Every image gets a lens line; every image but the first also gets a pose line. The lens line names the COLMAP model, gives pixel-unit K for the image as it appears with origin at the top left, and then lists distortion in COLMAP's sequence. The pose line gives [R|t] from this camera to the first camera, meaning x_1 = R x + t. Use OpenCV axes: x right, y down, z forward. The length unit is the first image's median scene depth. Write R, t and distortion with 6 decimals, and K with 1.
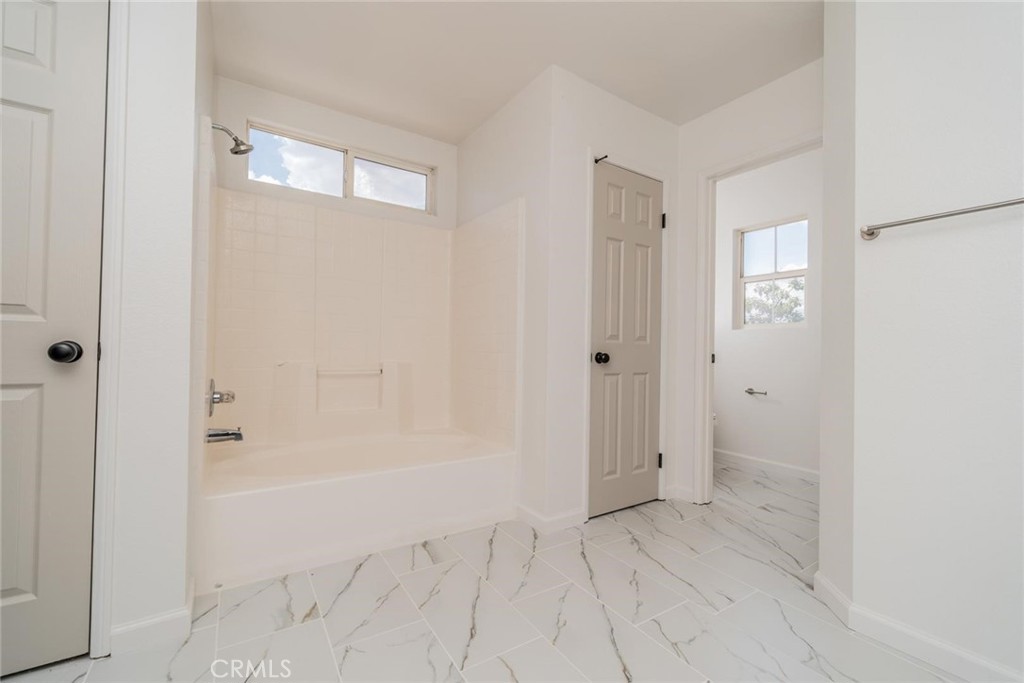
lens RADIAL K [[425.0, 0, 509.9], [0, 425.0, 342.2], [0, 0, 1]] dist [0.000962, 0.000078]
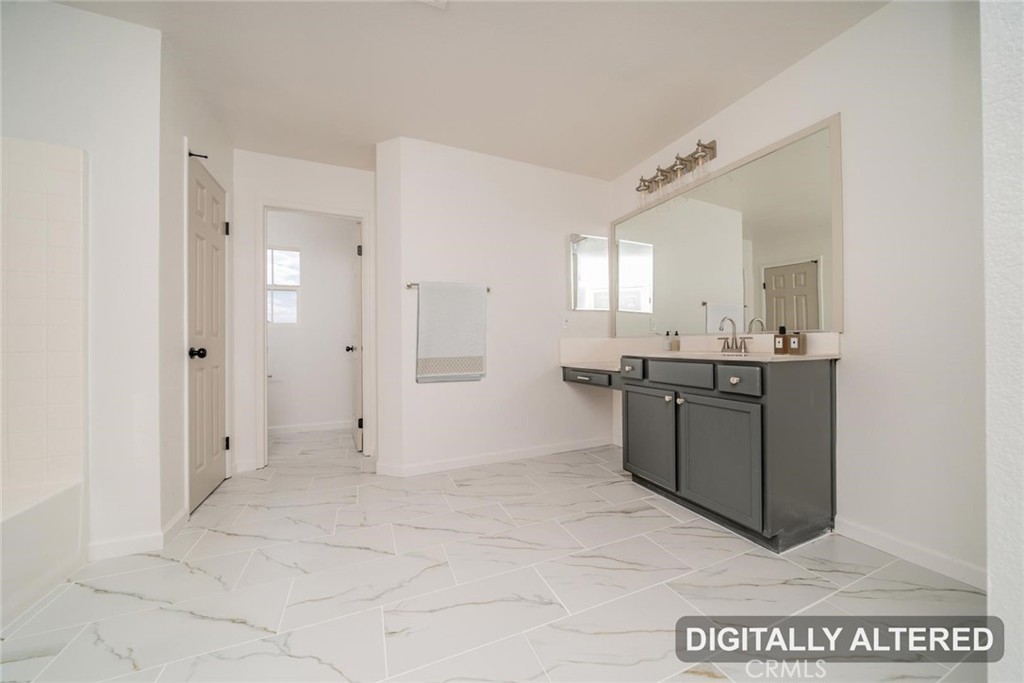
lens RADIAL K [[348.9, 0, 509.1], [0, 348.9, 343.0], [0, 0, 1]] dist [-0.000461, -0.000110]
pose [[0.179219, -0.013931, 0.983711, -0.442098], [-0.006687, 0.999859, 0.015378, -0.005340], [-0.983786, -0.009334, 0.179101, 0.116793]]
